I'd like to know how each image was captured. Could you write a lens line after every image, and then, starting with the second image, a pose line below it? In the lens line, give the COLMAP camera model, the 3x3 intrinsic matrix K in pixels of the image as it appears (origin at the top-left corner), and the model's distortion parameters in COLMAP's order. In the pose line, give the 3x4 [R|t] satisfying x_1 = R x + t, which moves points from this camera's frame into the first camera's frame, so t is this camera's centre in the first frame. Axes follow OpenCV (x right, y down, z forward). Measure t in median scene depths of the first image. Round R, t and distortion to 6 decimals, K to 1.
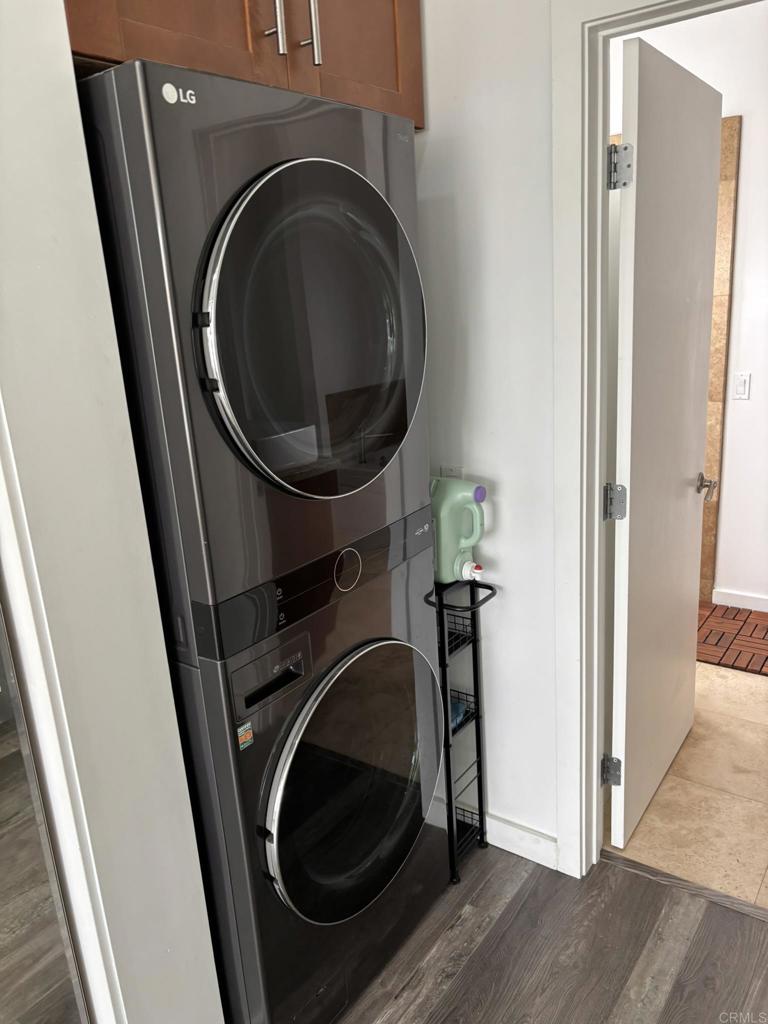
lens RADIAL K [[778.9, 0, 384.2], [0, 778.9, 512.8], [0, 0, 1]] dist [0.000956, -0.013987]
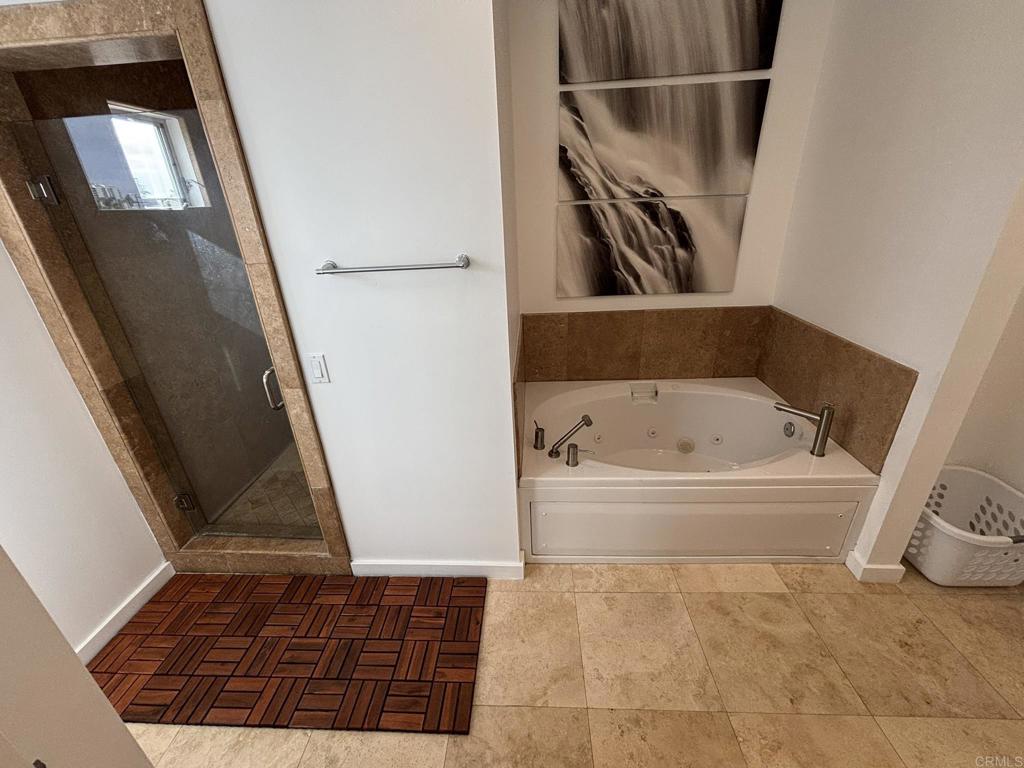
lens RADIAL K [[414.4, 0, 512.6], [0, 414.4, 382.7], [0, 0, 1]] dist [-0.002144, -0.000239]
pose [[0.837056, -0.196329, 0.510679, 0.402724], [0.147204, 0.979795, 0.135396, -0.177551], [-0.526943, -0.038160, 0.849044, 0.501550]]
